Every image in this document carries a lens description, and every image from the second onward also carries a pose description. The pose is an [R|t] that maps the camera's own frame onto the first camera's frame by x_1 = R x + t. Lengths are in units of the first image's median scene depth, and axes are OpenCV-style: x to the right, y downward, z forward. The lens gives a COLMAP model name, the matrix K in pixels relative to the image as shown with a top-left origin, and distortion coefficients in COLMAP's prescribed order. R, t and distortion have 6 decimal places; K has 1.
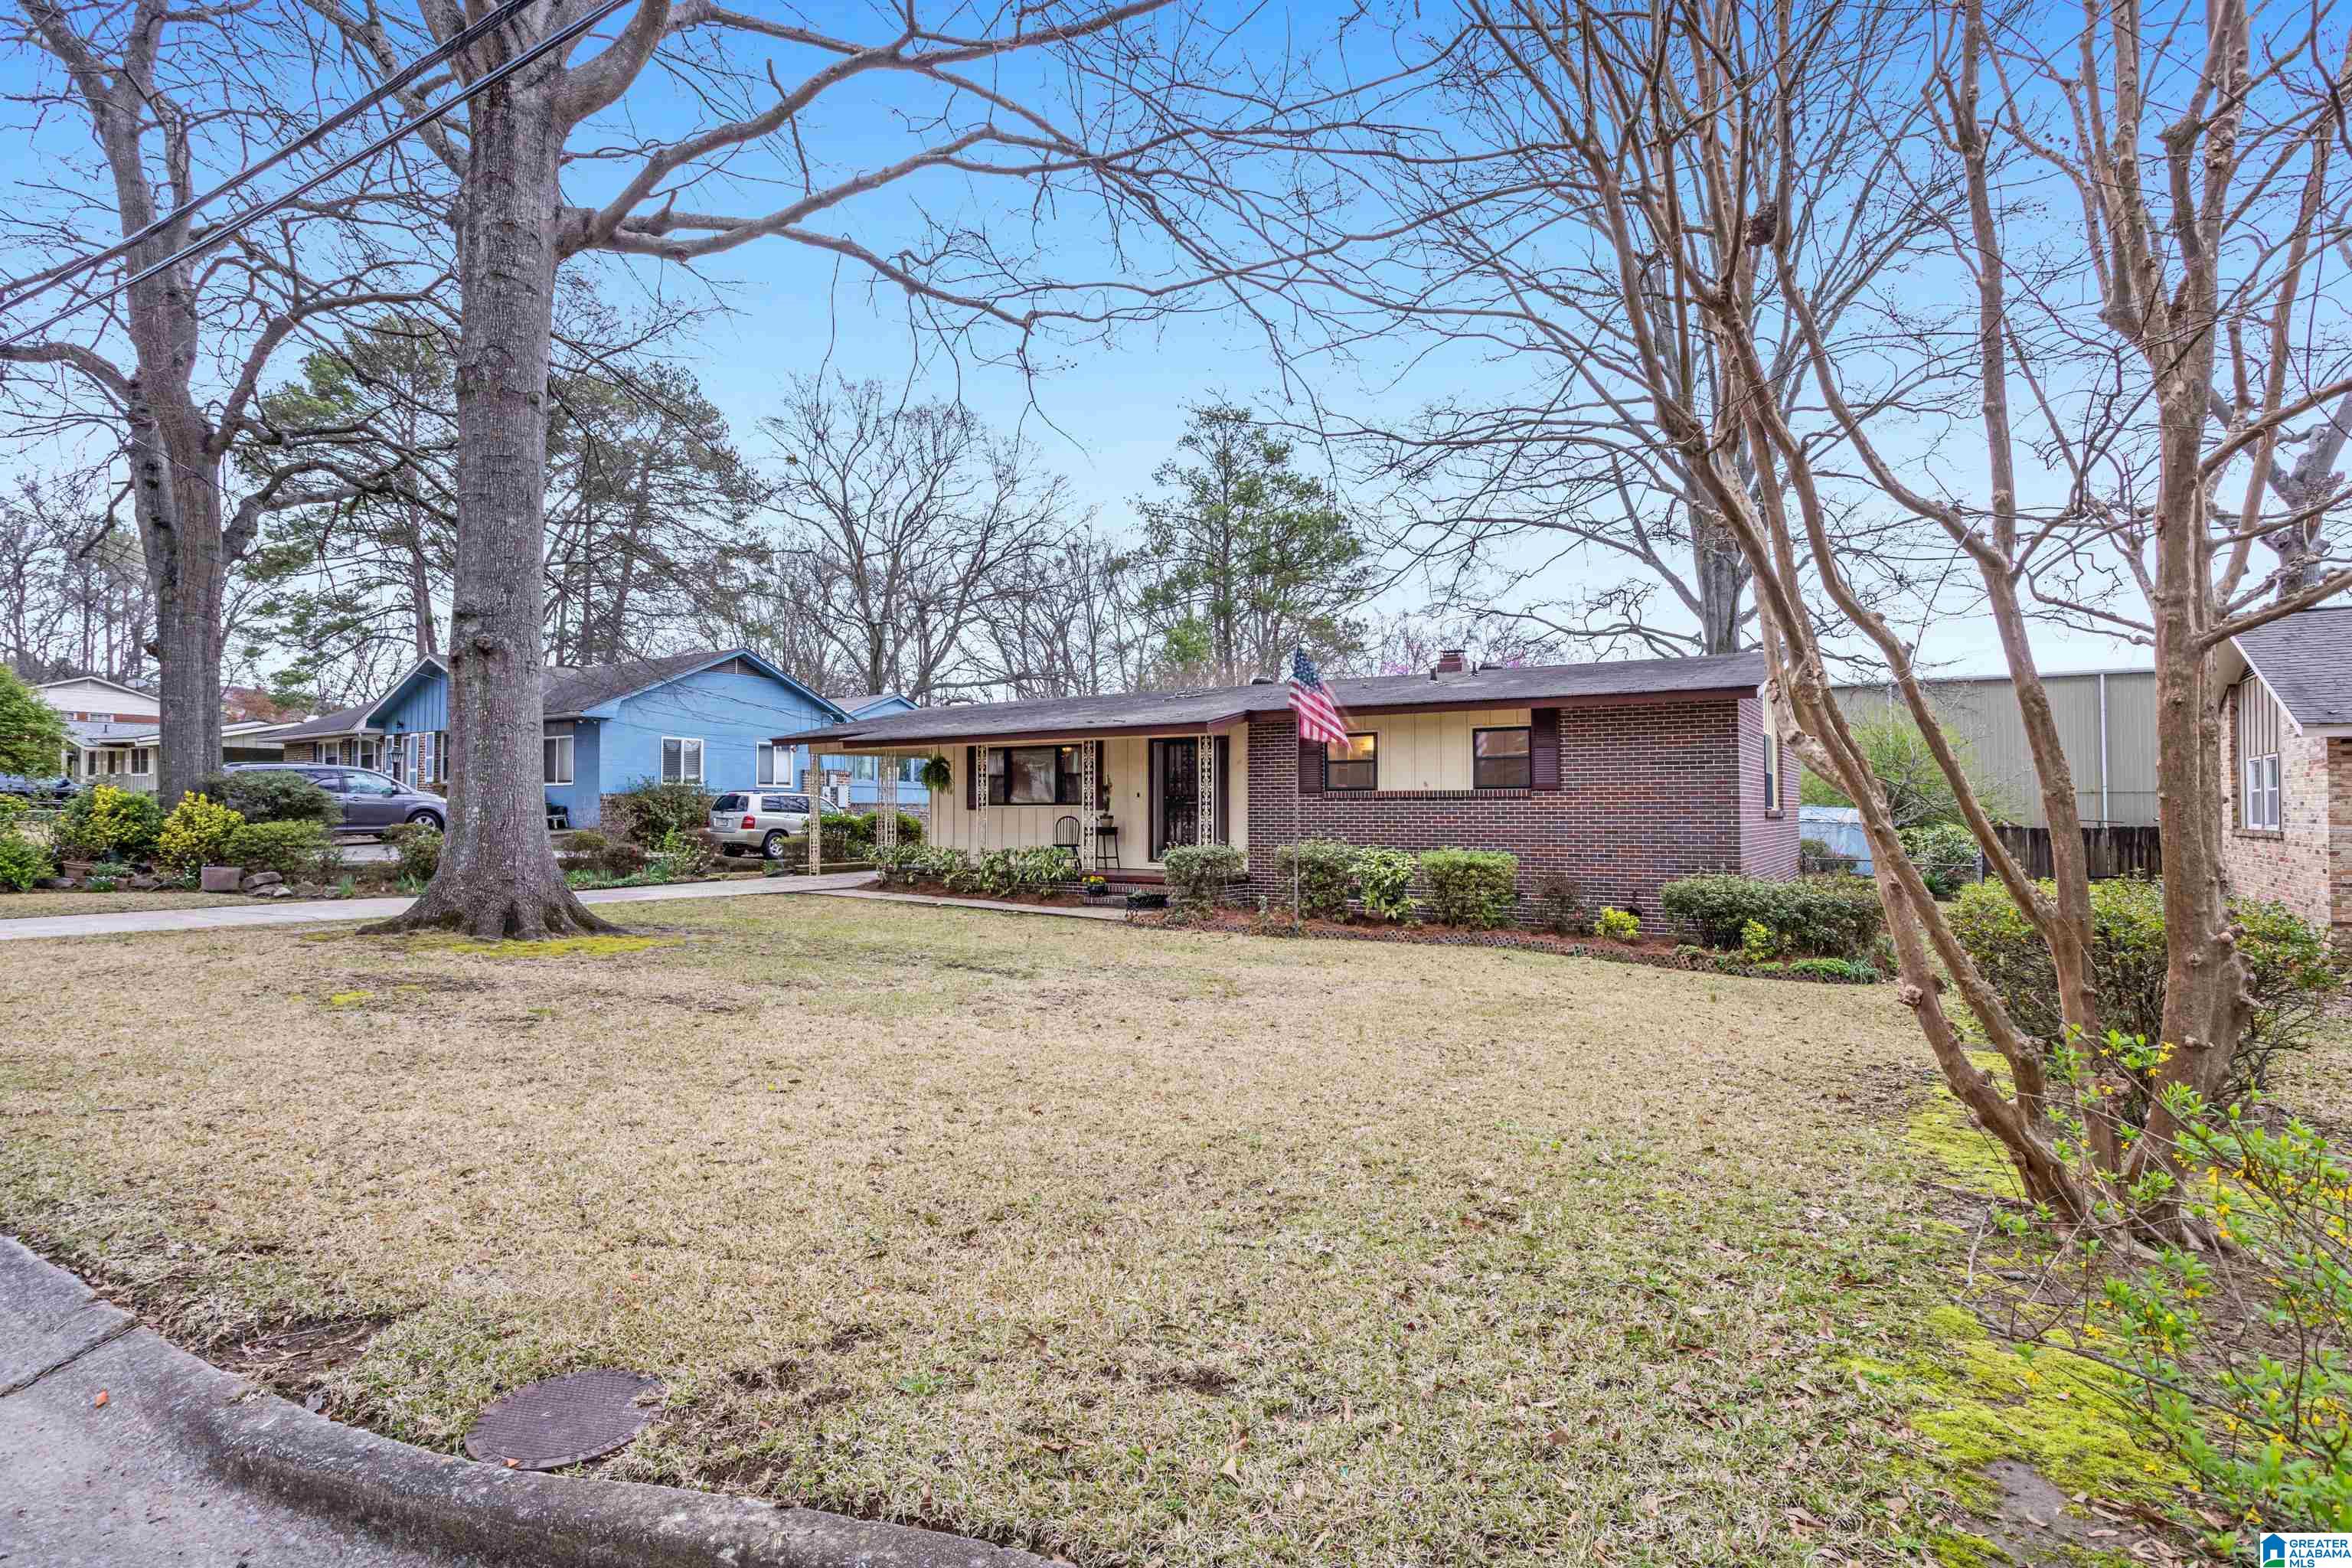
lens RADIAL K [[1220.3, 0, 1181.7], [0, 1220.3, 811.1], [0, 0, 1]] dist [0.001376, 0.000012]
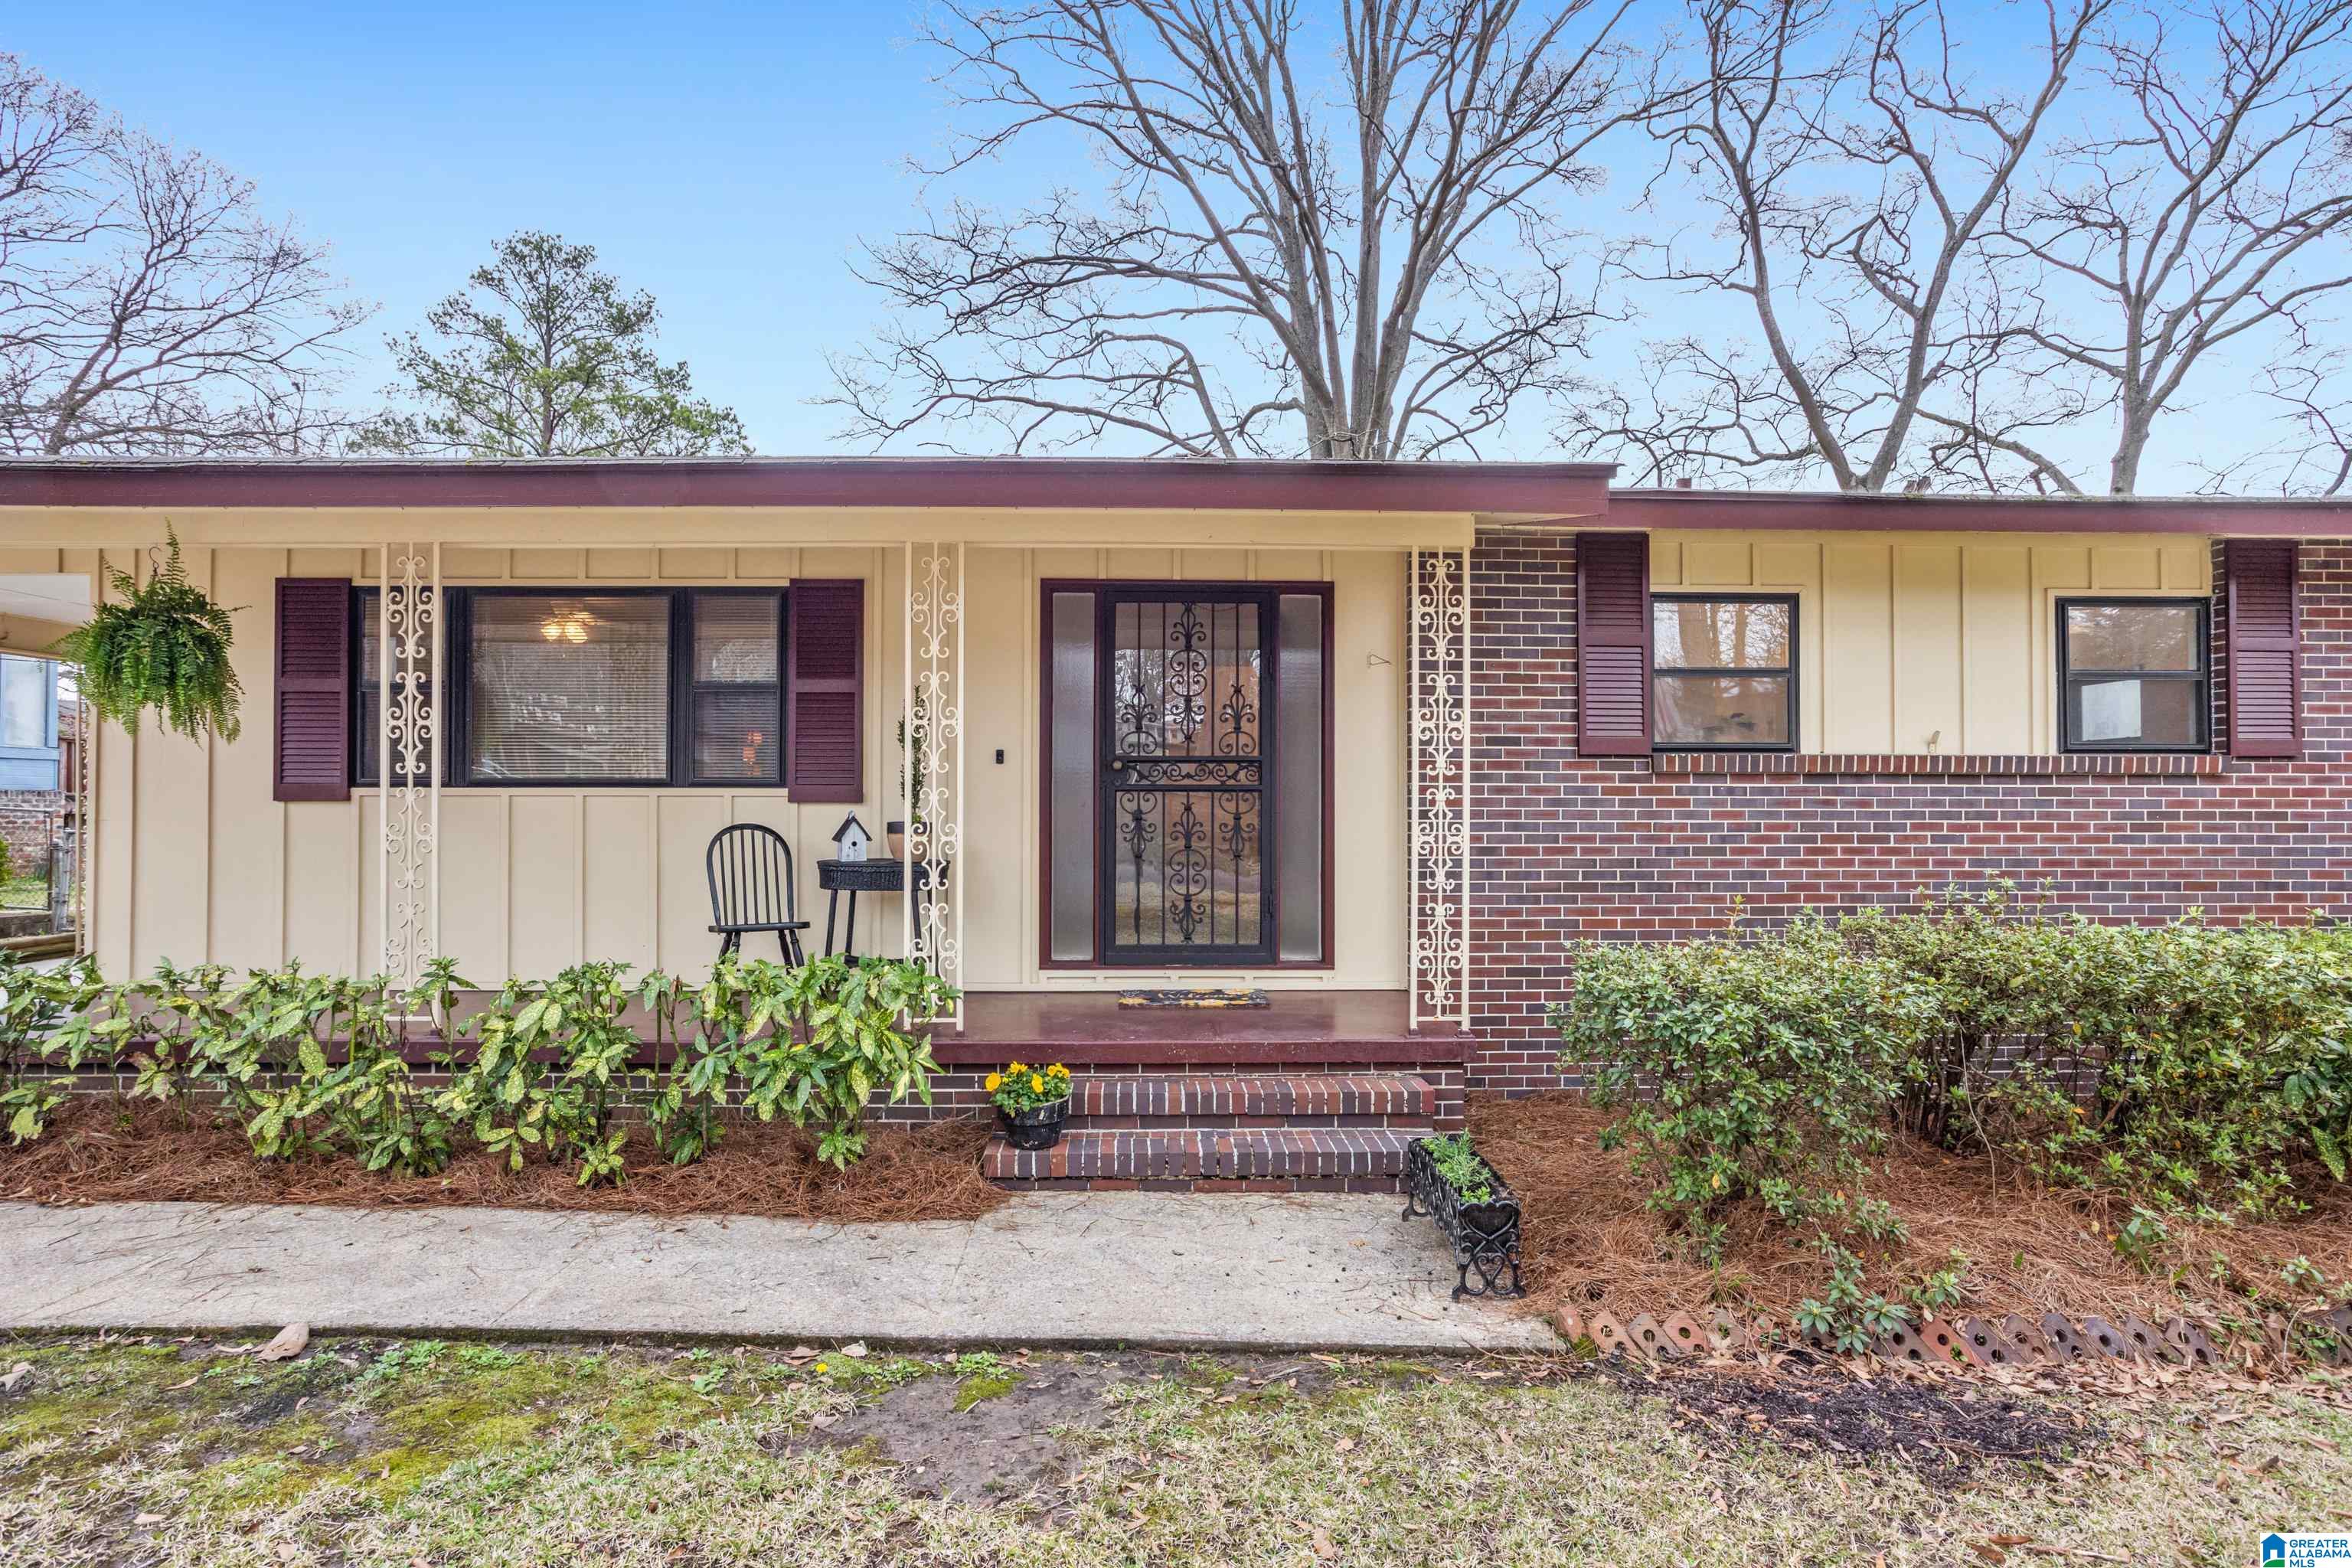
lens RADIAL K [[1221.3, 0, 1176.0], [0, 1221.3, 784.0], [0, 0, 1]] dist [-0.050894, 0.031971]
pose [[0.825199, 0.014533, 0.564655, -0.174763], [-0.002642, 0.999757, -0.021870, 0.000635], [-0.564836, 0.016555, 0.825037, 0.714366]]
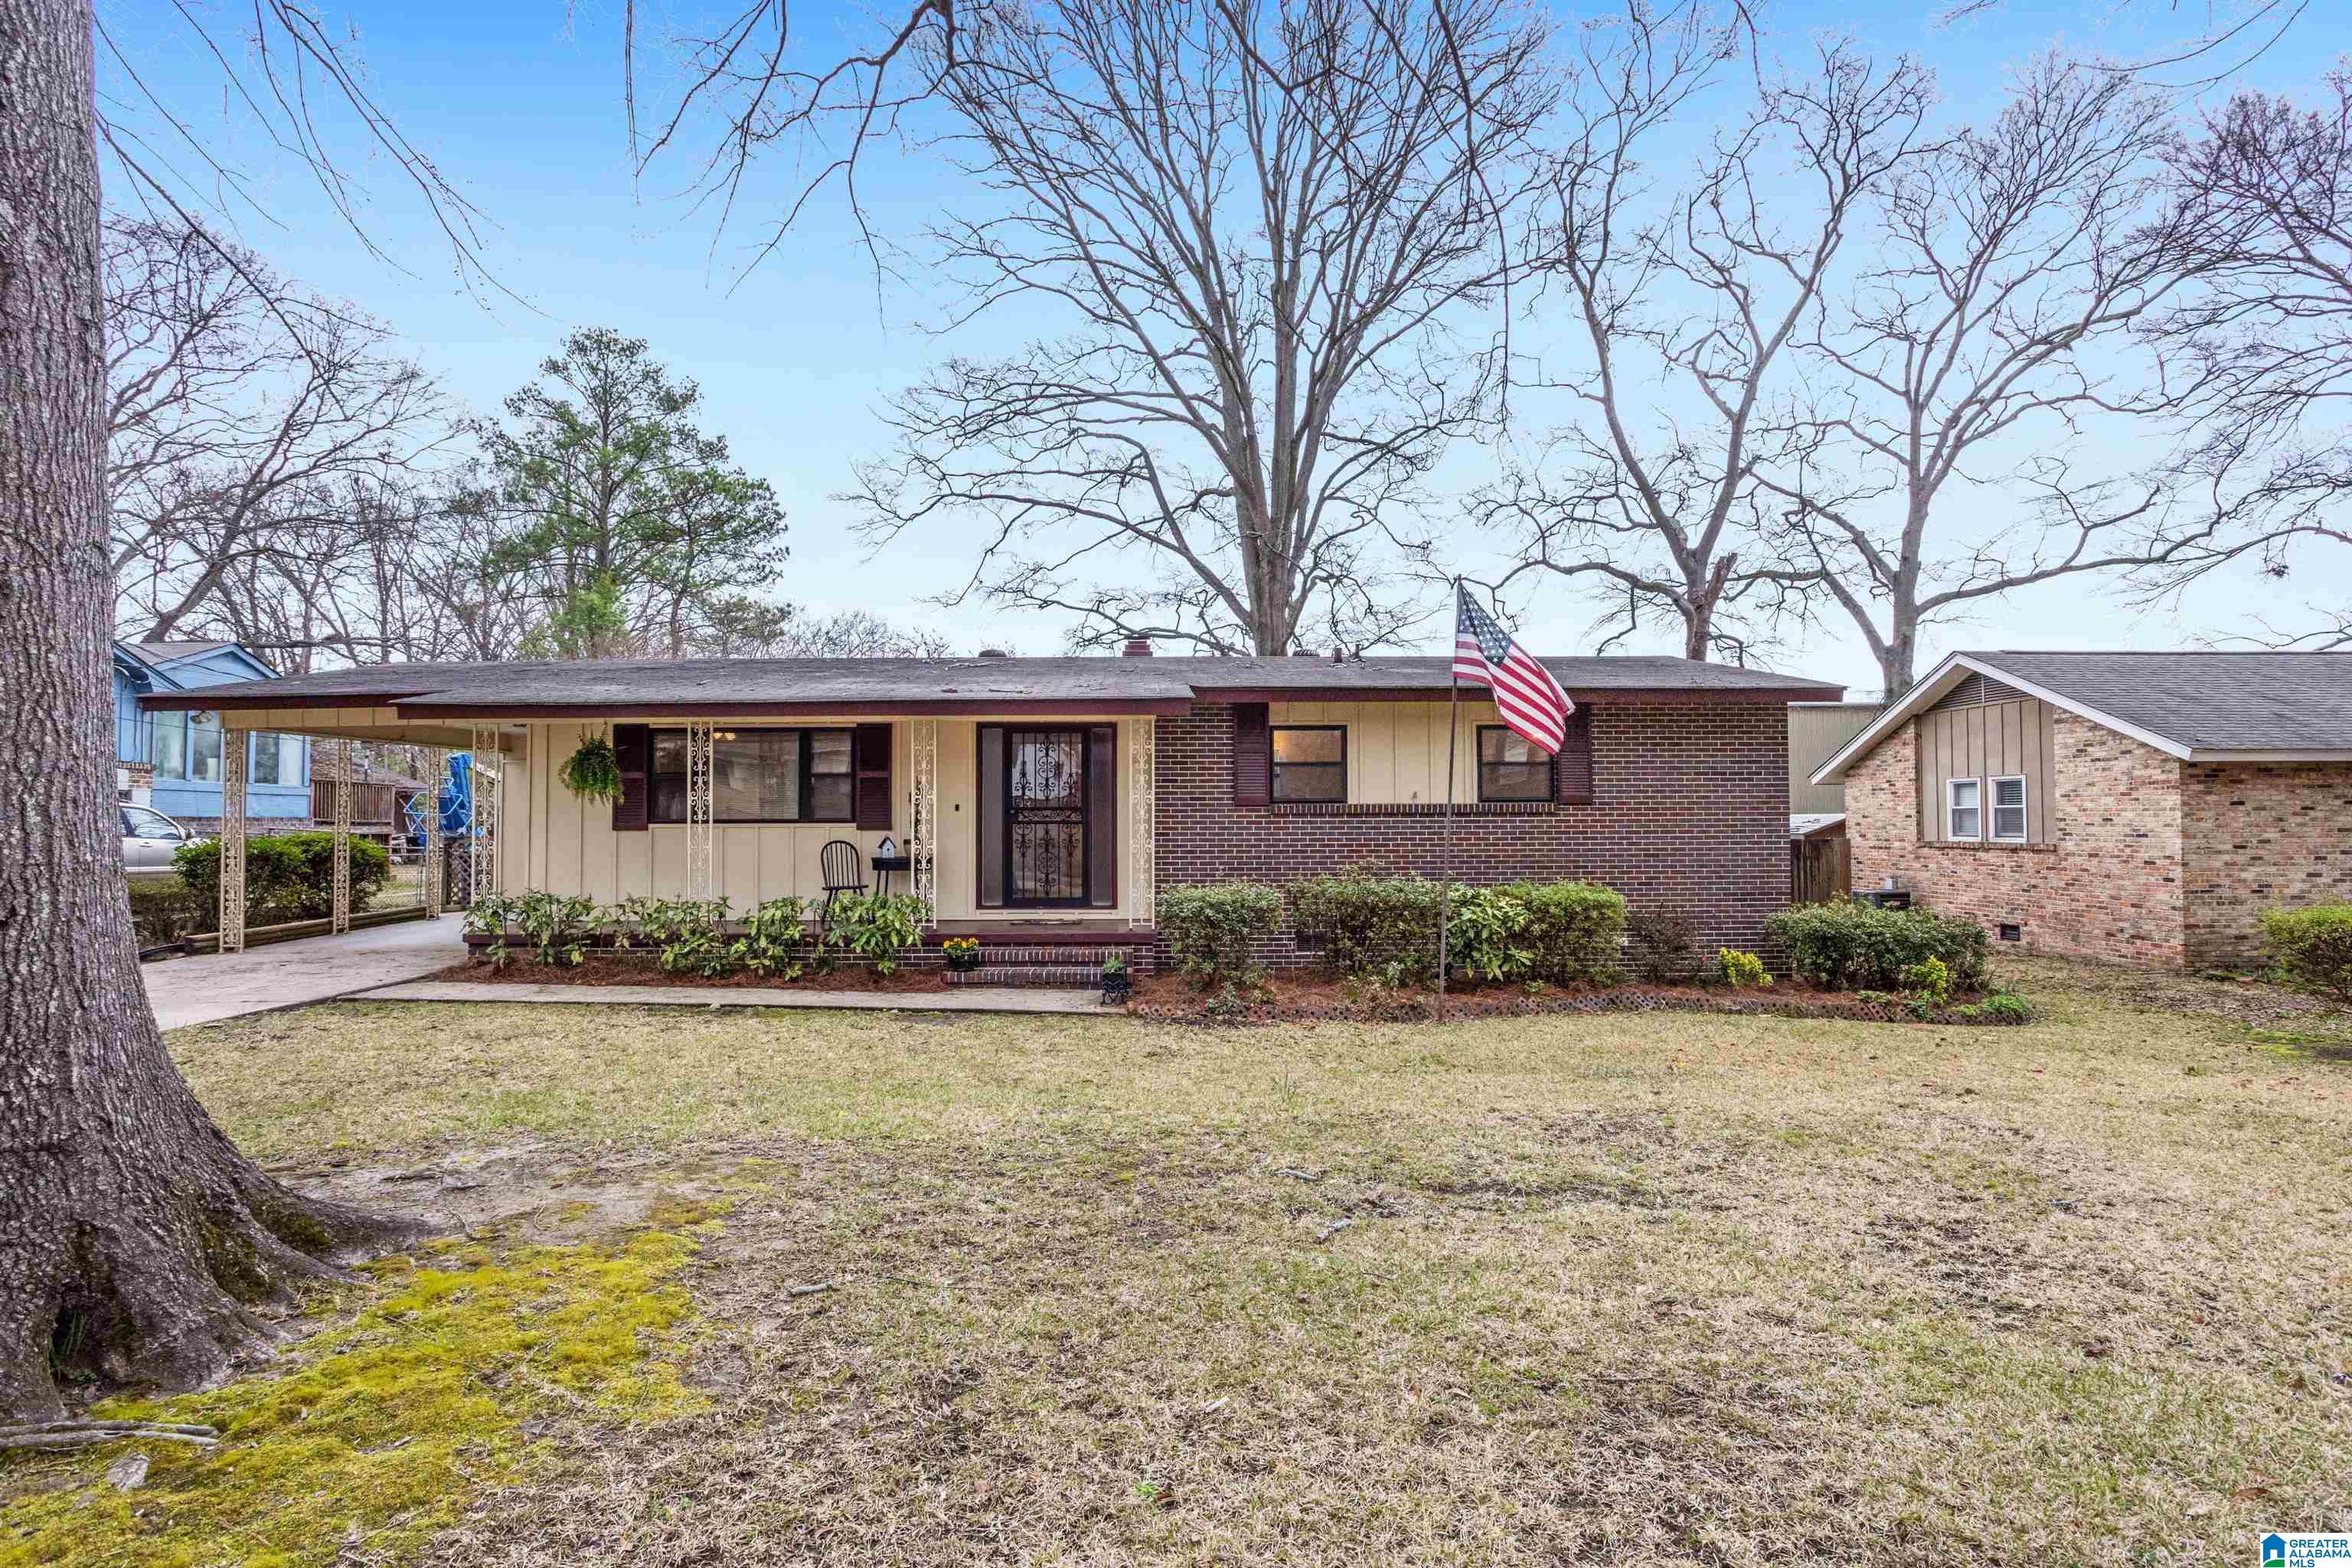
lens RADIAL K [[1221.3, 0, 1176.0], [0, 1221.3, 784.0], [0, 0, 1]] dist [-0.050894, 0.031971]
pose [[0.830967, 0.014535, 0.556131, -0.302611], [0.002917, 0.999531, -0.030481, -0.005552], [-0.556313, 0.026951, 0.830535, 0.386912]]
